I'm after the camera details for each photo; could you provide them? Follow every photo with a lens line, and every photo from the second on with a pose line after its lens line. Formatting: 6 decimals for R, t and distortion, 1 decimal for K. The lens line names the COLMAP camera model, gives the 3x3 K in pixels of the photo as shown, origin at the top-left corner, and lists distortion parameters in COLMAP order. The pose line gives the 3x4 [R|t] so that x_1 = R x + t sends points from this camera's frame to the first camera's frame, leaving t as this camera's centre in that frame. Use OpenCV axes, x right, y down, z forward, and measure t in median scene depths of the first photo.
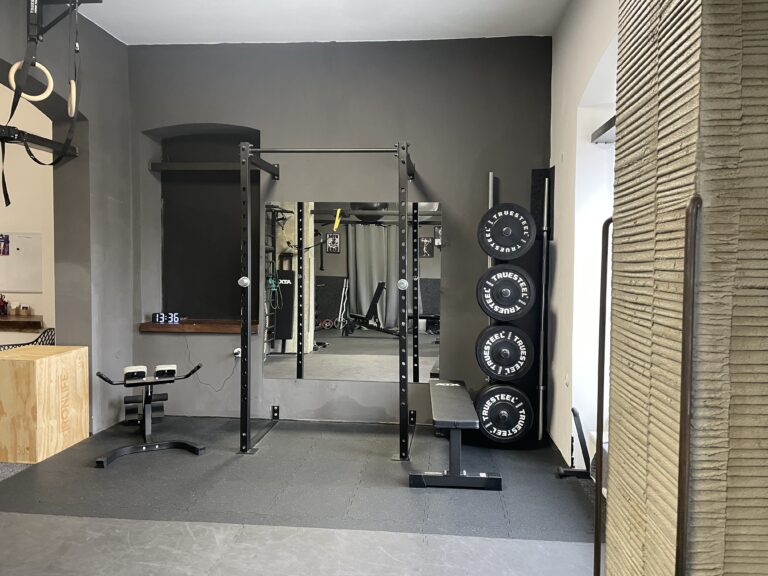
lens RADIAL K [[583.7, 0, 383.1], [0, 583.7, 287.3], [0, 0, 1]] dist [0.015331, -0.002001]
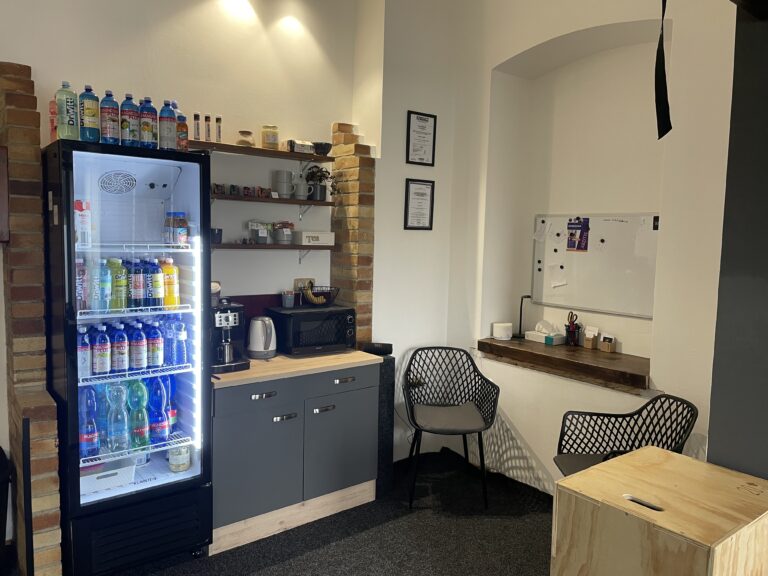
lens RADIAL K [[583.7, 0, 383.3], [0, 583.7, 289.8], [0, 0, 1]] dist [0.015331, -0.002001]
pose [[0.692922, 0.065540, -0.718028, -0.343881], [-0.049162, 0.997837, 0.043637, -0.030125], [0.719335, 0.005063, 0.694645, 0.421232]]
